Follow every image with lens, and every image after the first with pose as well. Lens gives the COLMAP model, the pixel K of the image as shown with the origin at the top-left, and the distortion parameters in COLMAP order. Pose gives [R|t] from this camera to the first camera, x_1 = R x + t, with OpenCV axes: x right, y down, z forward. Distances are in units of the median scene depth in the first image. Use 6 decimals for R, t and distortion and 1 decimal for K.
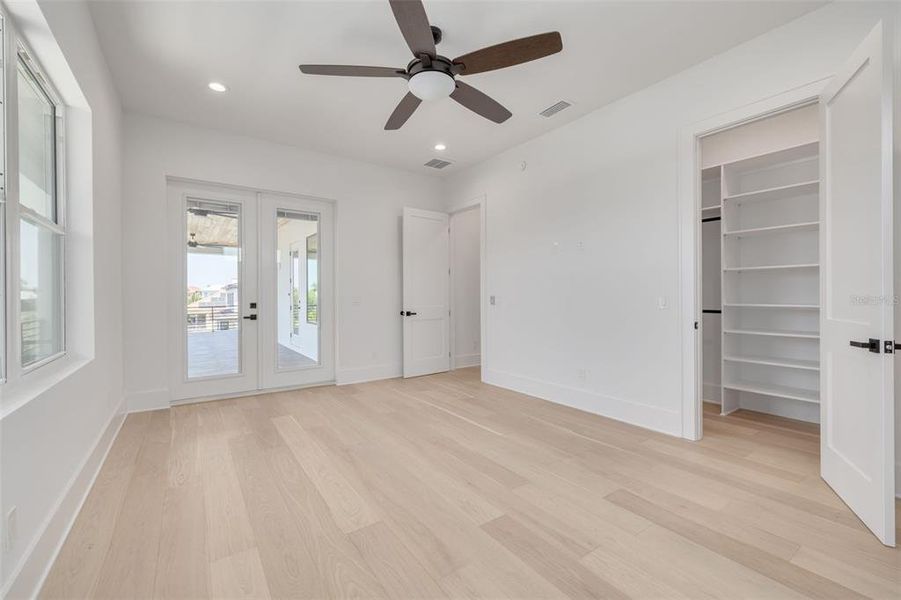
lens RADIAL K [[376.6, 0, 450.0], [0, 376.6, 297.1], [0, 0, 1]] dist [-0.000319, 0.000129]
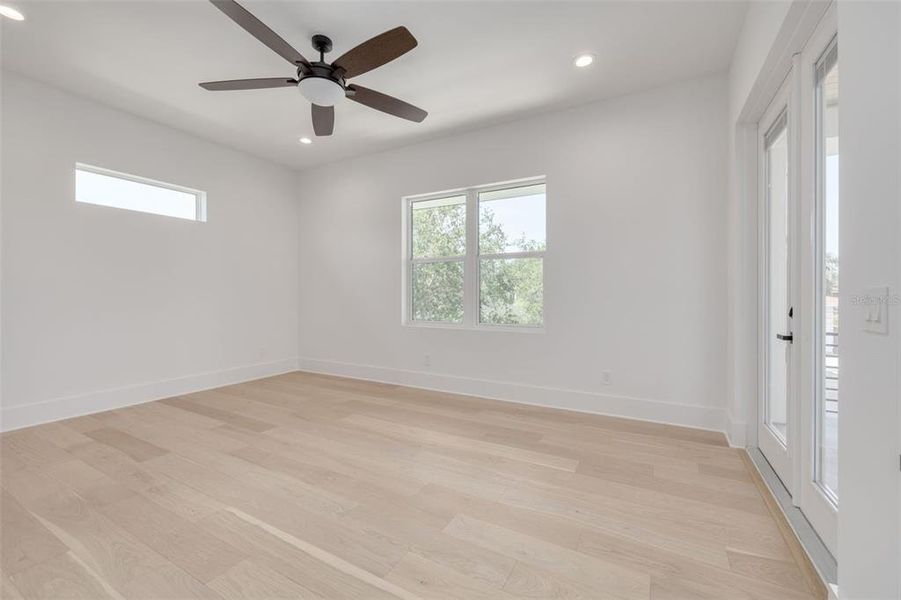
lens RADIAL K [[376.6, 0, 446.9], [0, 376.6, 297.4], [0, 0, 1]] dist [-0.000319, 0.000129]
pose [[-0.900711, 0.007782, -0.434348, 0.125292], [0.002548, 0.999917, 0.012631, -0.008201], [0.434411, 0.010270, -0.900656, 2.850839]]
